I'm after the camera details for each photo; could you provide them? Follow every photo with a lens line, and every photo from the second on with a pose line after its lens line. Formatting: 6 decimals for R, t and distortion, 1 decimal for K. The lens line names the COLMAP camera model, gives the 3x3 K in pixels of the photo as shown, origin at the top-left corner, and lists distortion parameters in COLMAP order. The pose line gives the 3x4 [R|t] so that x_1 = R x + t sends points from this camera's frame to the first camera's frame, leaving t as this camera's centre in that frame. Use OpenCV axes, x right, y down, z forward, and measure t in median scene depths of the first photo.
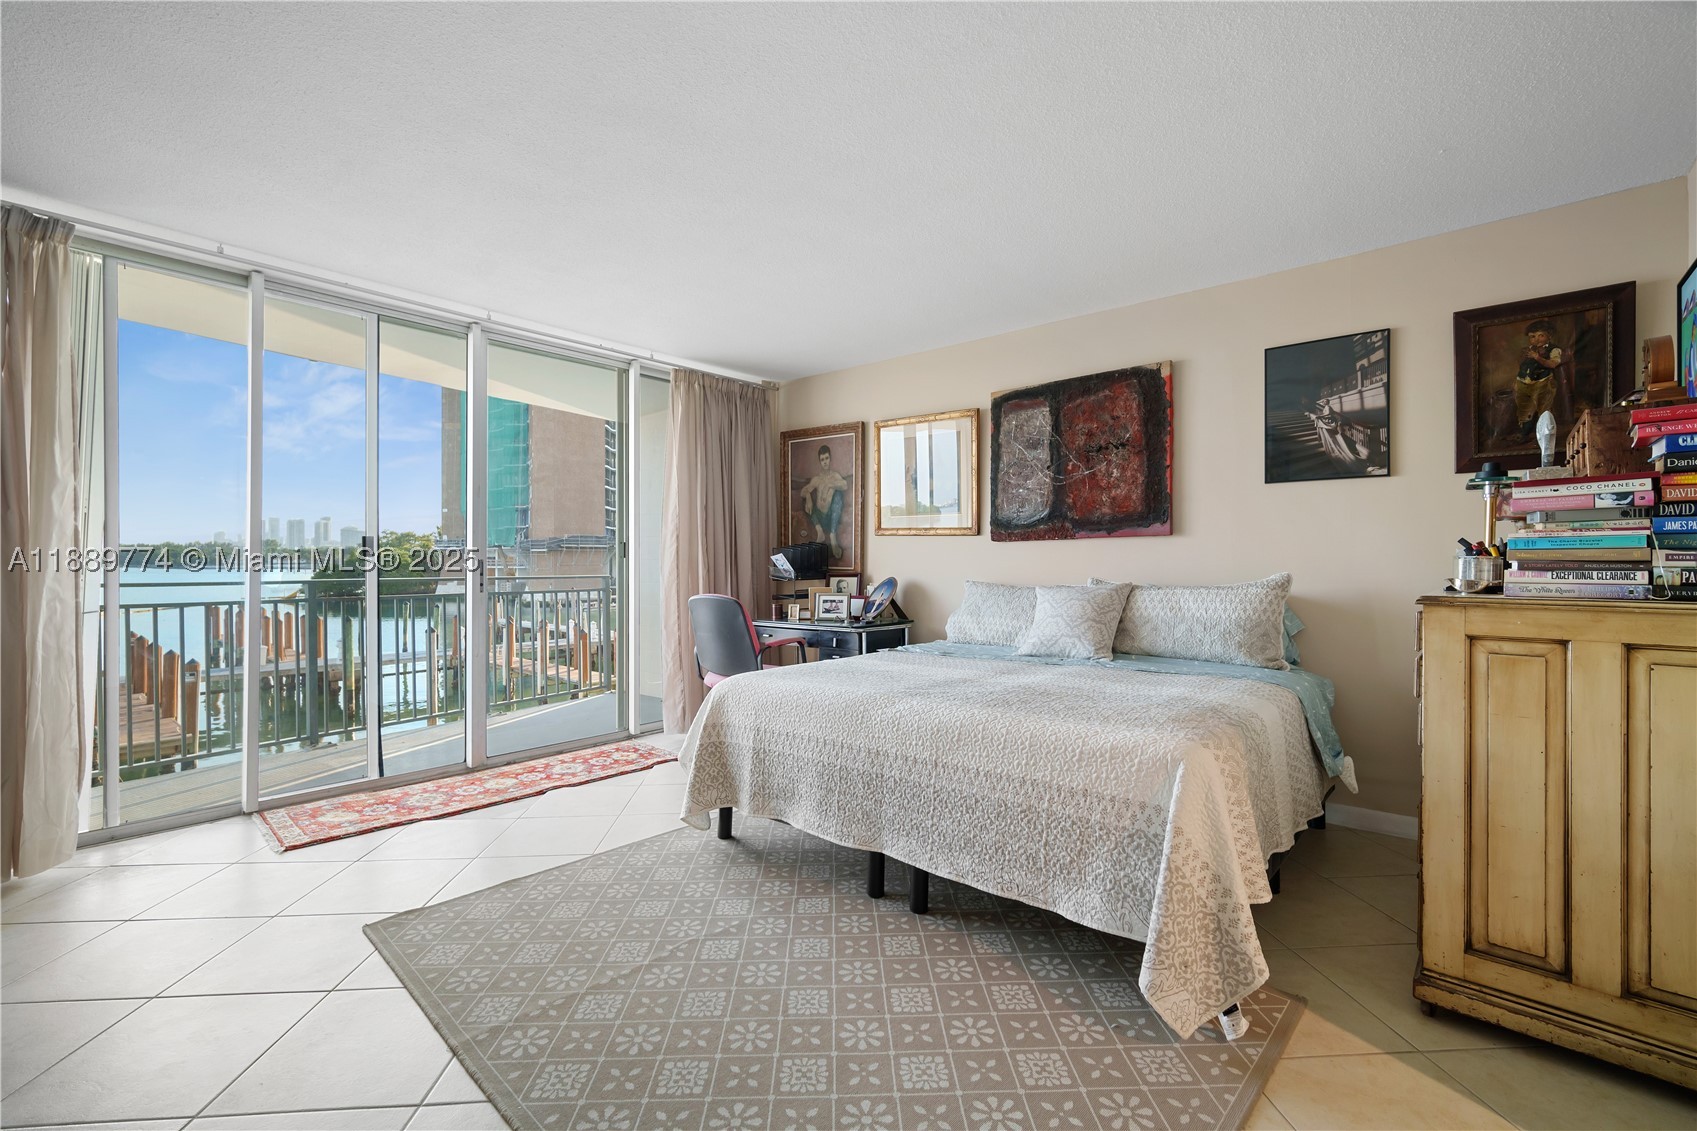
lens RADIAL K [[713.1, 0, 847.8], [0, 713.1, 560.9], [0, 0, 1]] dist [-0.002254, 0.001084]
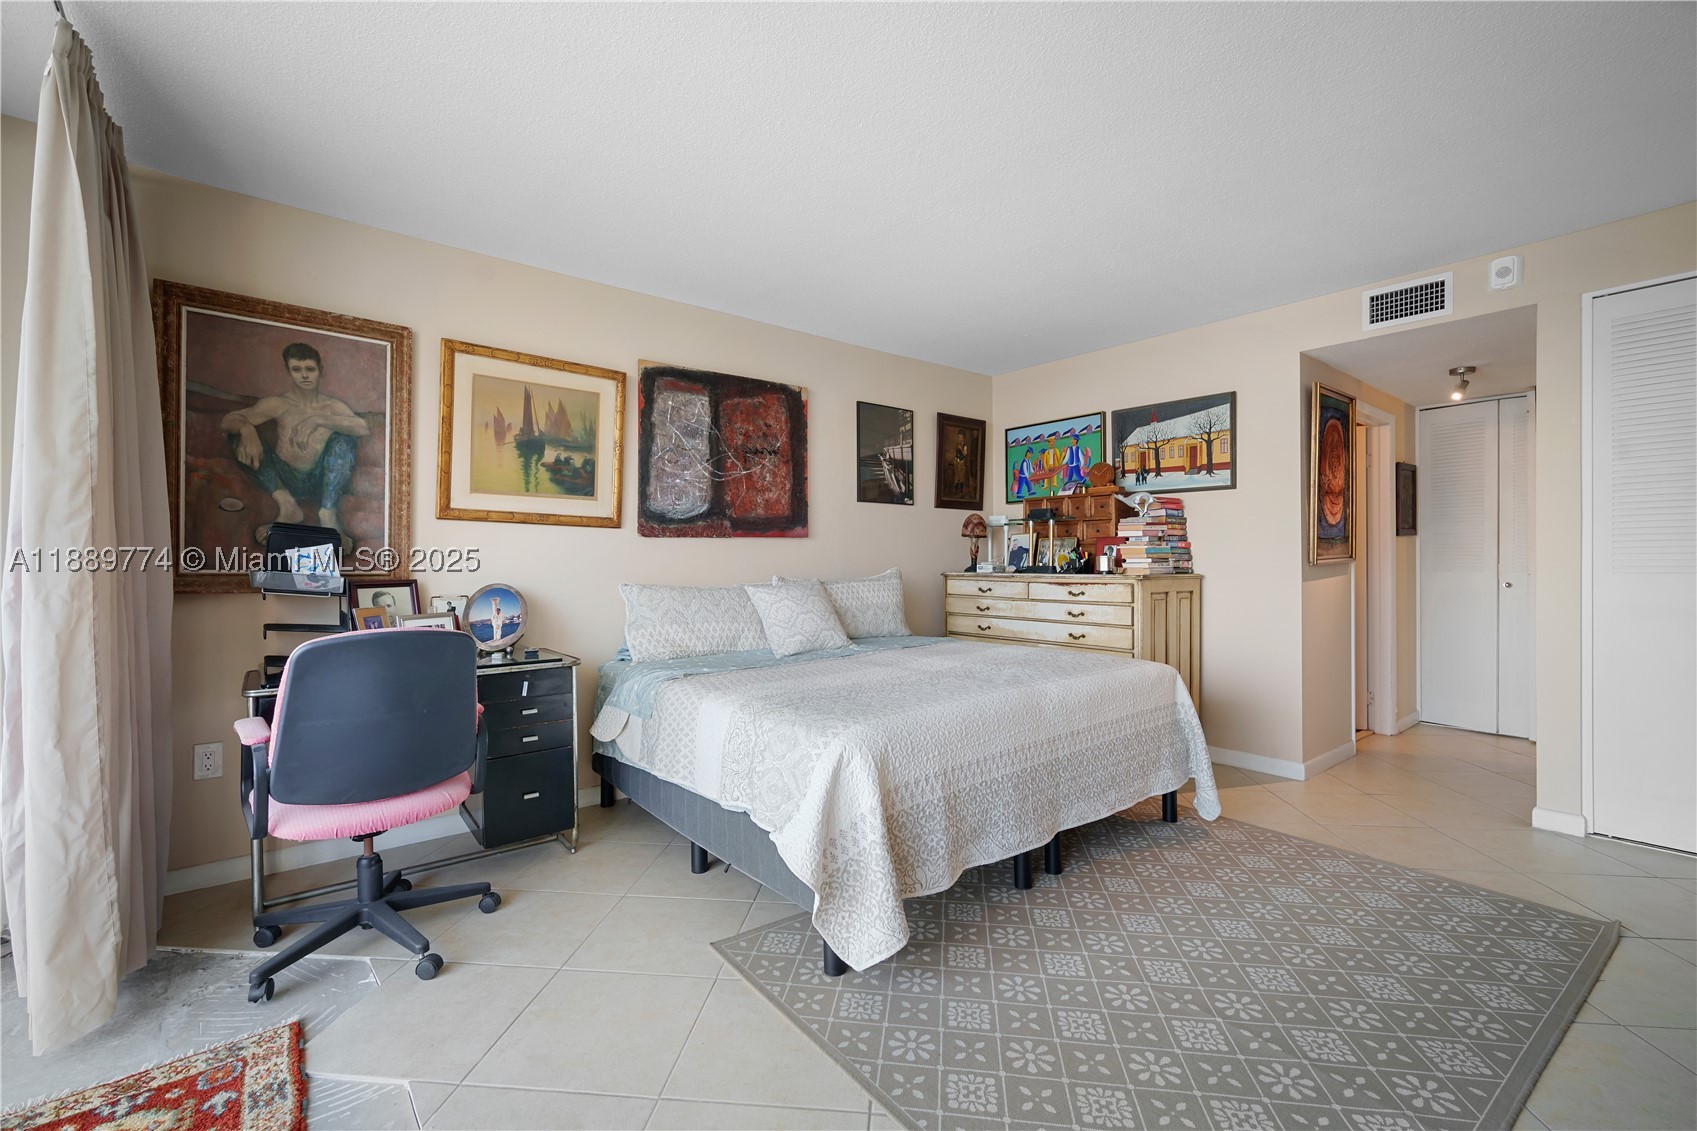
lens RADIAL K [[713.1, 0, 847.5], [0, 713.1, 563.1], [0, 0, 1]] dist [-0.002254, 0.001084]
pose [[0.195806, -0.001743, 0.980641, -0.612499], [0.003165, 0.999994, 0.001145, 0.004029], [-0.980637, 0.002880, 0.195811, 0.638012]]
